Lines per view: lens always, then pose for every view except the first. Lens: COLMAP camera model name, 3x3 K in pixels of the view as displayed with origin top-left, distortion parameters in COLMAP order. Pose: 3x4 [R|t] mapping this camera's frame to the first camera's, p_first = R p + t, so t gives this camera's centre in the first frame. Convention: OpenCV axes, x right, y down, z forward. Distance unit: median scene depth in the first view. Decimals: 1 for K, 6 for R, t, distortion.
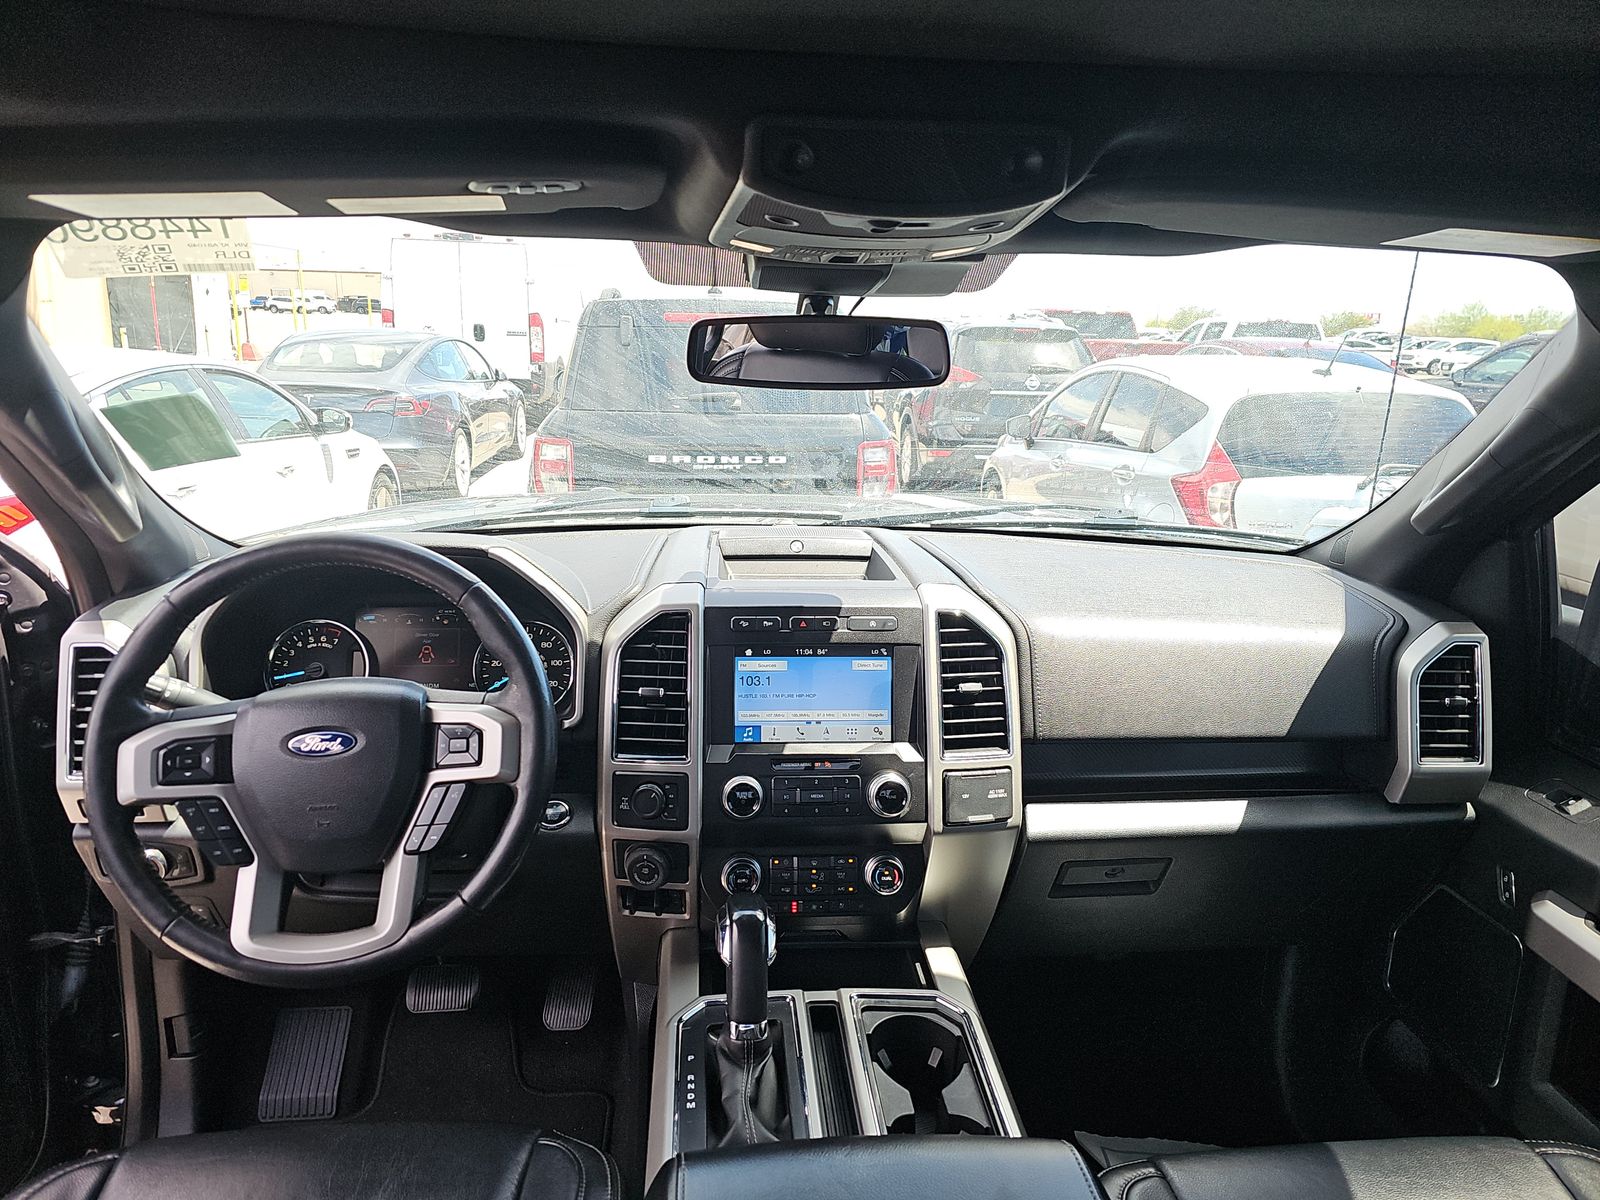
lens RADIAL K [[1032.1, 0, 800.0], [0, 1032.1, 600.0], [0, 0, 1]] dist [0.003315, -0.000061]
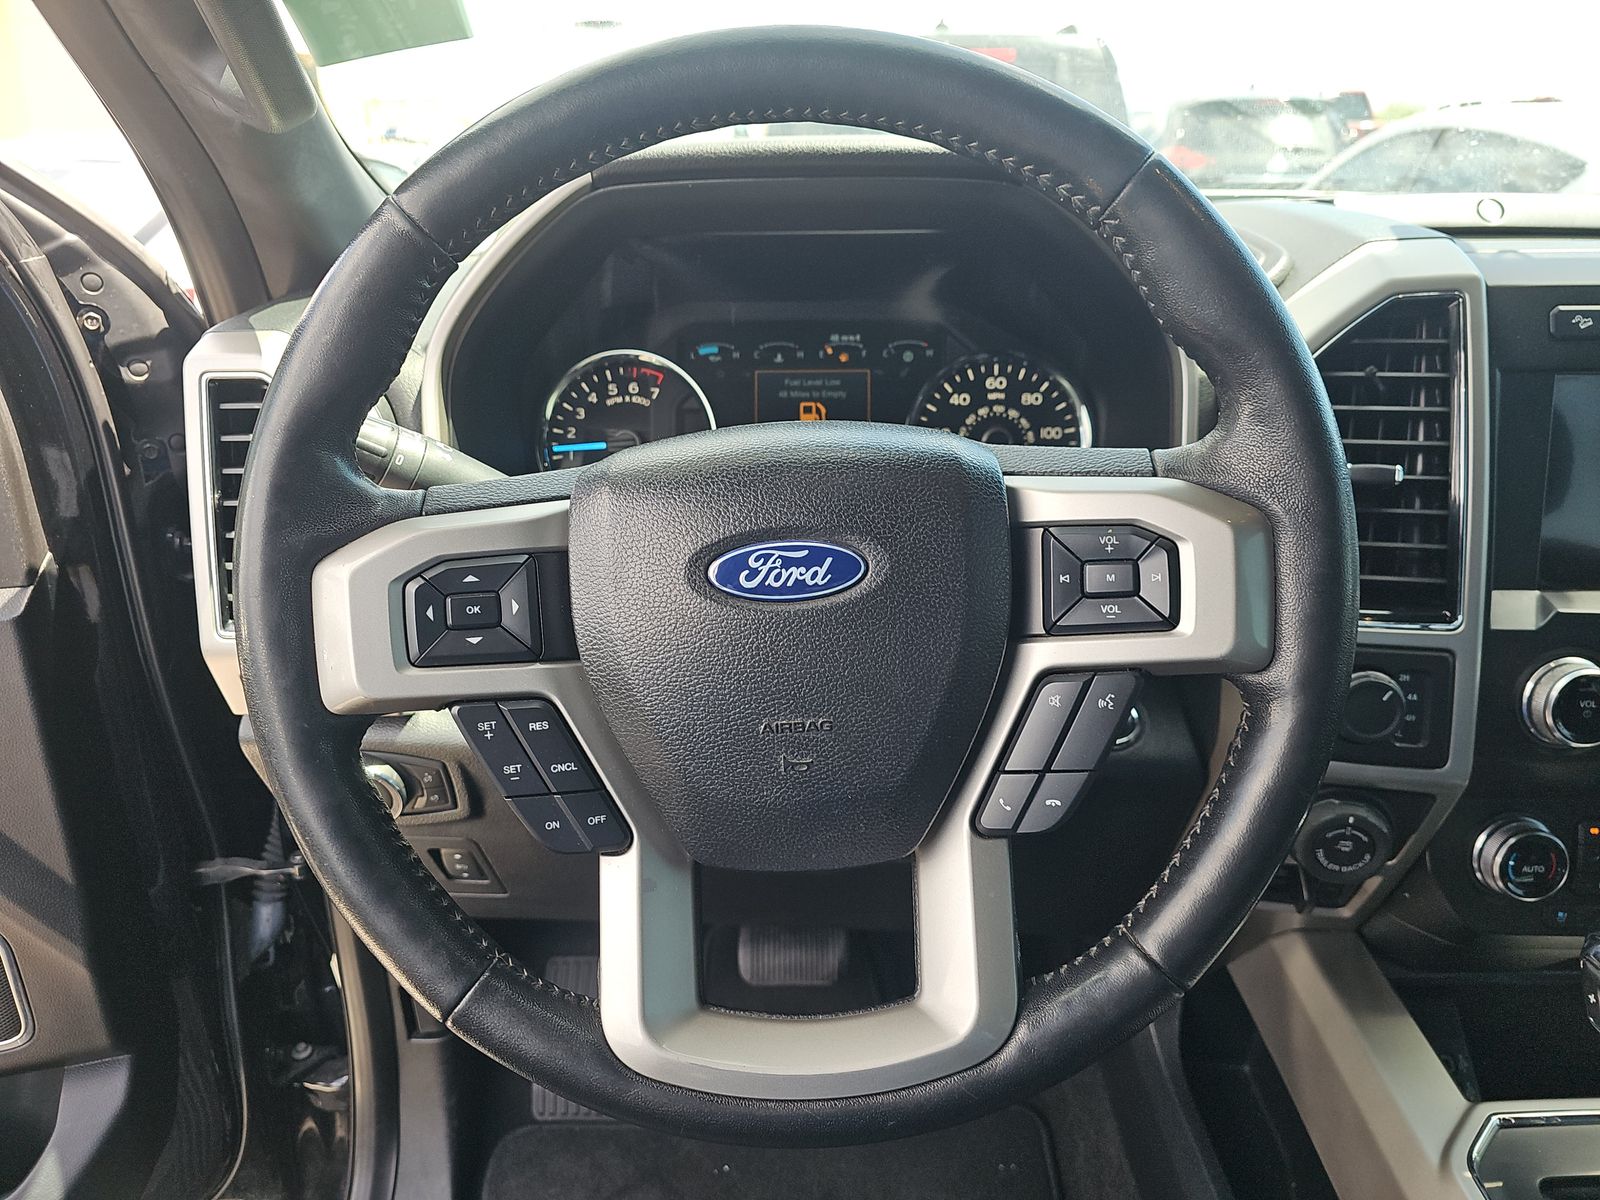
lens RADIAL K [[995.9, 0, 800.0], [0, 995.9, 600.0], [0, 0, 1]] dist [-0.001323, -0.002166]
pose [[0.994485, 0.013262, -0.104036, -0.405568], [0.002739, 0.988350, 0.152172, 0.088526], [0.104842, -0.151618, 0.982863, 0.599819]]
